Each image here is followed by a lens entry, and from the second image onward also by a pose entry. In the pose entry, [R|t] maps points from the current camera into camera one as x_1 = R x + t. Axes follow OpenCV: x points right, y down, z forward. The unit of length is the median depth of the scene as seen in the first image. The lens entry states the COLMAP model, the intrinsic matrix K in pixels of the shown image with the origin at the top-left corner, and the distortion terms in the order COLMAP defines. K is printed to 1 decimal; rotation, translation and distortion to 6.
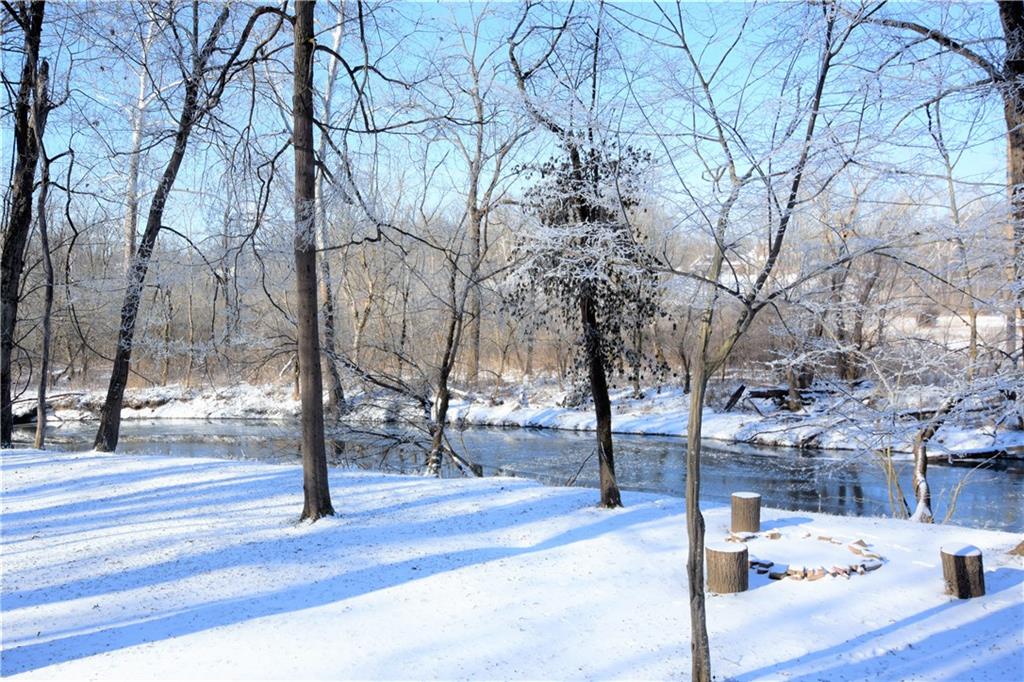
lens RADIAL K [[837.1, 0, 508.0], [0, 837.1, 339.1], [0, 0, 1]] dist [0.000623, -0.006901]
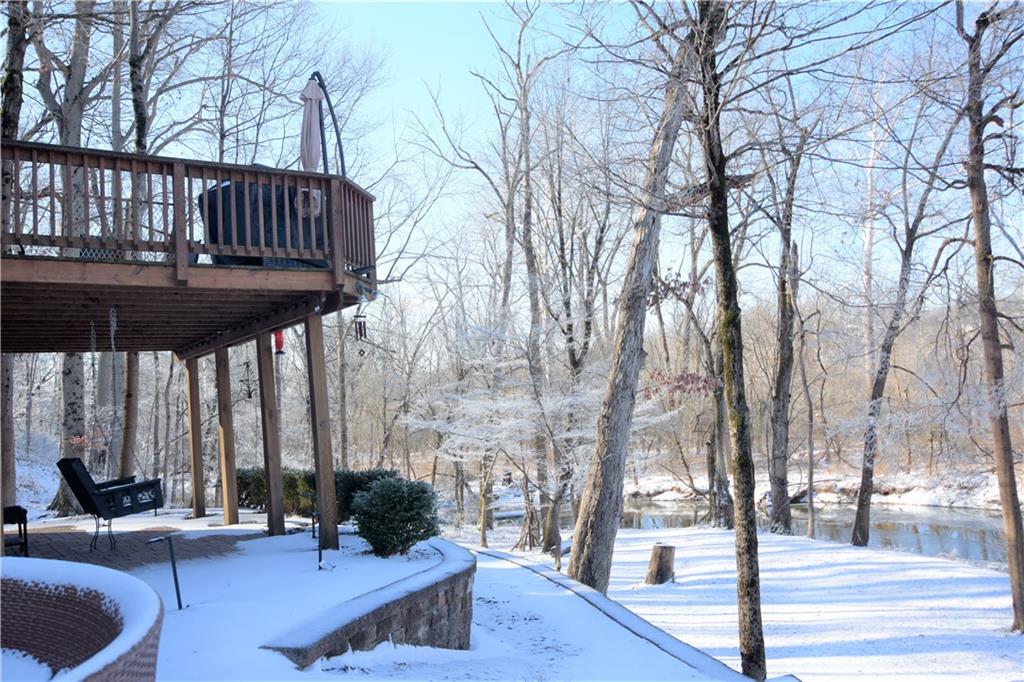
lens RADIAL K [[837.1, 0, 513.8], [0, 837.1, 349.4], [0, 0, 1]] dist [0.000623, -0.006901]
pose [[0.670553, -0.084246, -0.737063, 0.078487], [0.043973, 0.996298, -0.073872, -0.053926], [0.740557, 0.017125, 0.671775, -0.152751]]
